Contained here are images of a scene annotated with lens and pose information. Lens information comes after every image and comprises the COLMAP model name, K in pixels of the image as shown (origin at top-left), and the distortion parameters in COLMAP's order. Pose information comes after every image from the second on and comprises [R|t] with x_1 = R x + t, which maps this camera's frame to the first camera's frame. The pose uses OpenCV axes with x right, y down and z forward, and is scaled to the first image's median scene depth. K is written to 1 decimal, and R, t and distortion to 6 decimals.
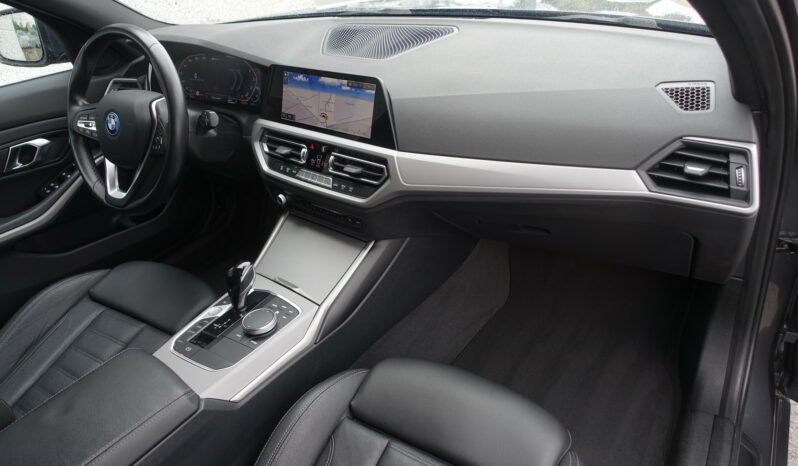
lens RADIAL K [[541.4, 0, 399.0], [0, 541.4, 233.0], [0, 0, 1]] dist [-0.007650, -0.000563]
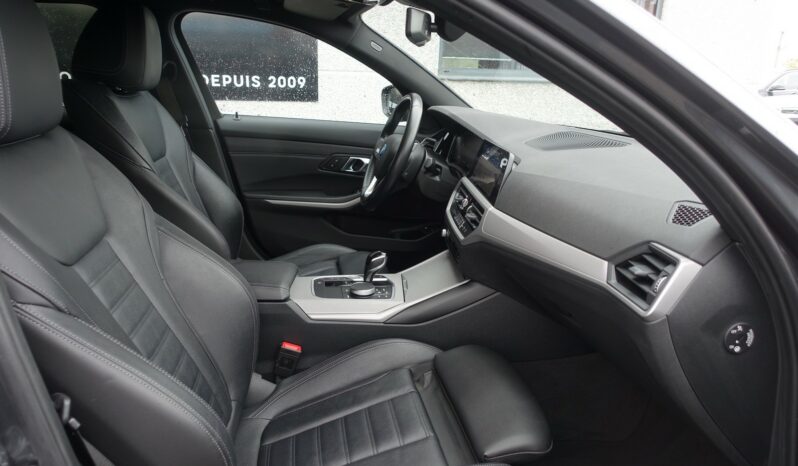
lens RADIAL K [[541.4, 0, 399.0], [0, 541.4, 233.0], [0, 0, 1]] dist [-0.007650, -0.000563]
pose [[0.666510, 0.321227, -0.672739, 0.644714], [-0.471826, 0.880435, -0.047057, 0.055833], [0.577187, 0.348780, 0.738382, -0.016008]]
